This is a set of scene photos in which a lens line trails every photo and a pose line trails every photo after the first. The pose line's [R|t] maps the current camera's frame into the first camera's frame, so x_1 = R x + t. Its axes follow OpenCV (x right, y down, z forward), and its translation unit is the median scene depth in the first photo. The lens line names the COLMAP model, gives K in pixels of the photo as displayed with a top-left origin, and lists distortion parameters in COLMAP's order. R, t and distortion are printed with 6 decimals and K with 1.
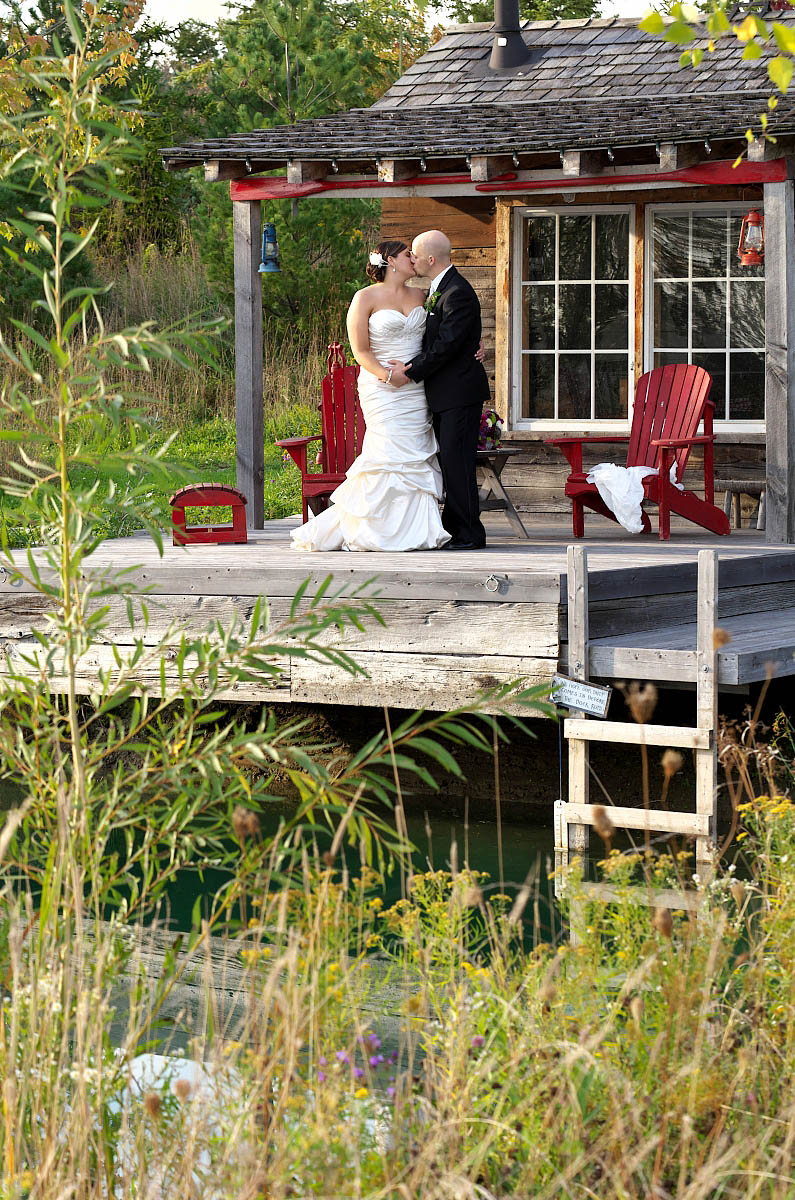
lens RADIAL K [[4455.3, 0, 397.5], [0, 4455.3, 600.0], [0, 0, 1]] dist [0.048397, 0.769466]
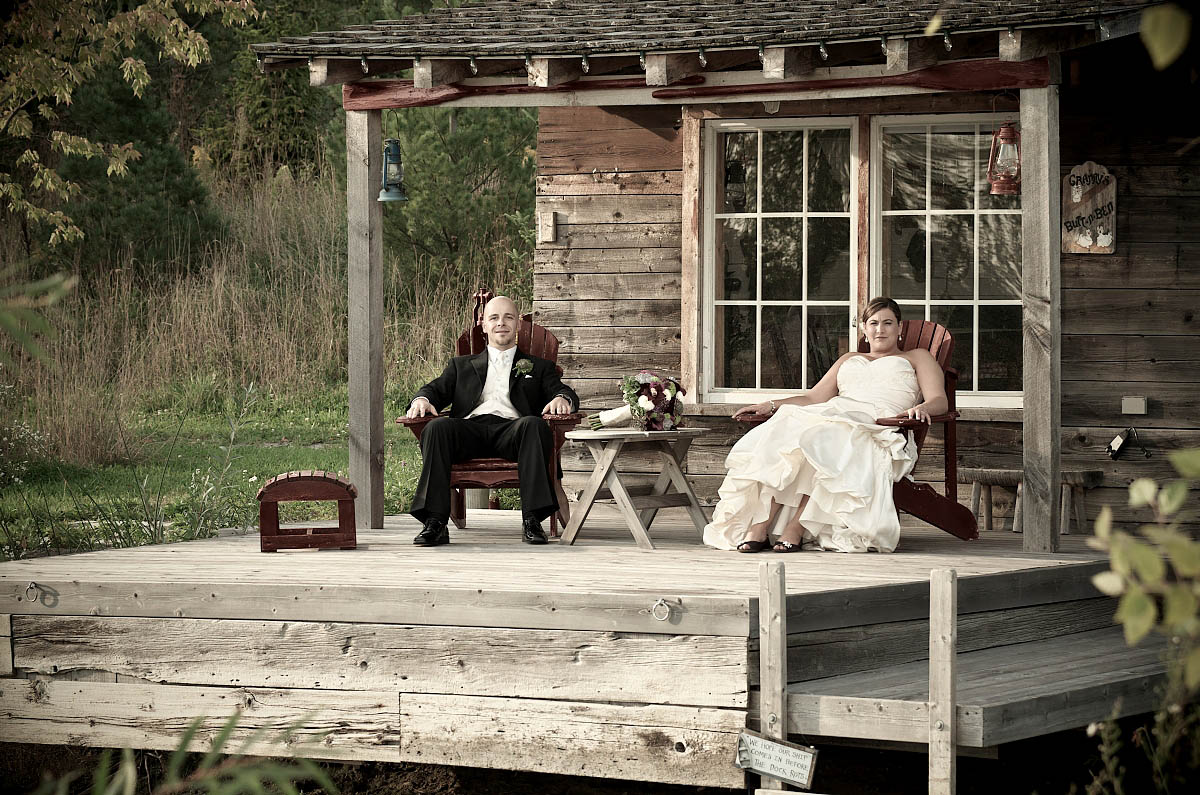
lens RADIAL K [[4455.3, 0, 672.9], [0, 4455.3, 363.2], [0, 0, 1]] dist [0.048397, 0.769466]
pose [[0.999988, 0.003135, -0.003877, 0.024347], [-0.003274, 0.999329, -0.036473, -0.016887], [0.003760, 0.036485, 0.999327, 0.221213]]
